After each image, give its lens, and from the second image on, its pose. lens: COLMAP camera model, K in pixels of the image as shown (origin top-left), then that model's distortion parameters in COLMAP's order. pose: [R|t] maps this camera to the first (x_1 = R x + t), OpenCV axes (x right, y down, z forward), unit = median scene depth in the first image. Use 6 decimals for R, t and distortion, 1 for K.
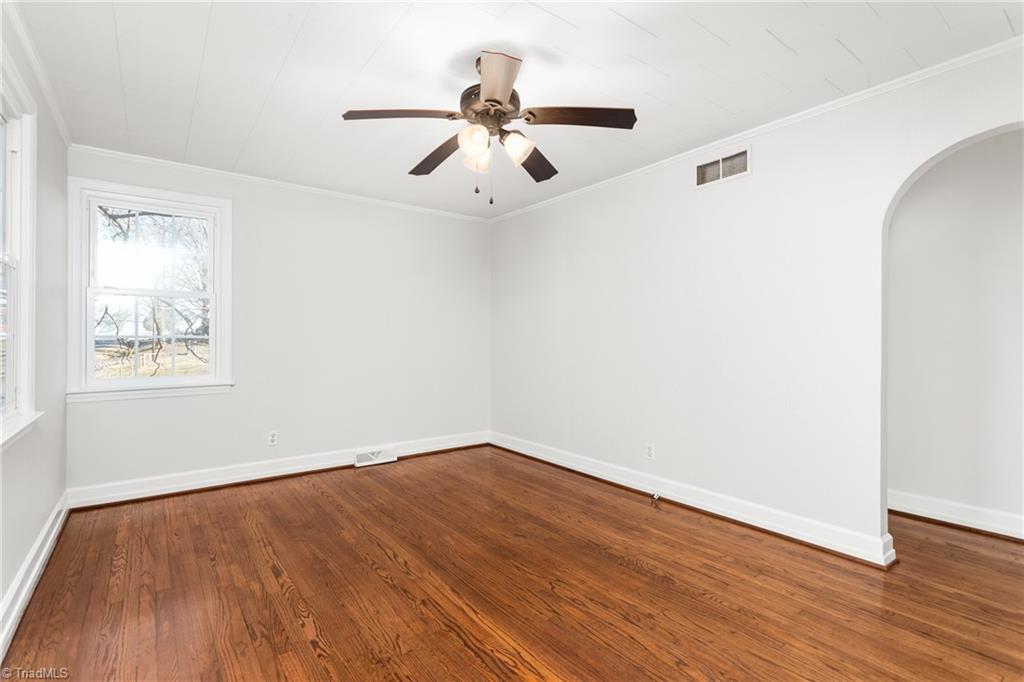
lens RADIAL K [[496.7, 0, 509.8], [0, 496.7, 341.2], [0, 0, 1]] dist [0.016595, -0.000139]
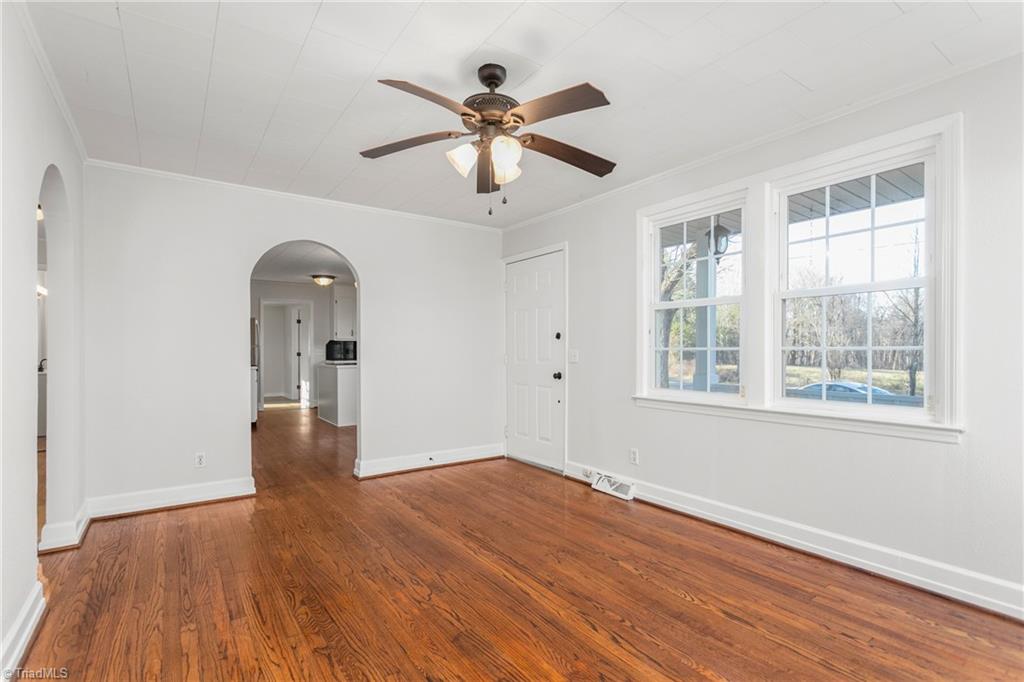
lens RADIAL K [[496.7, 0, 512.3], [0, 496.7, 347.9], [0, 0, 1]] dist [0.016595, -0.000139]
pose [[-0.999563, 0.000101, 0.029559, -0.110596], [0.000011, 0.999995, -0.003044, -0.005663], [-0.029560, -0.003043, -0.999558, 1.998016]]
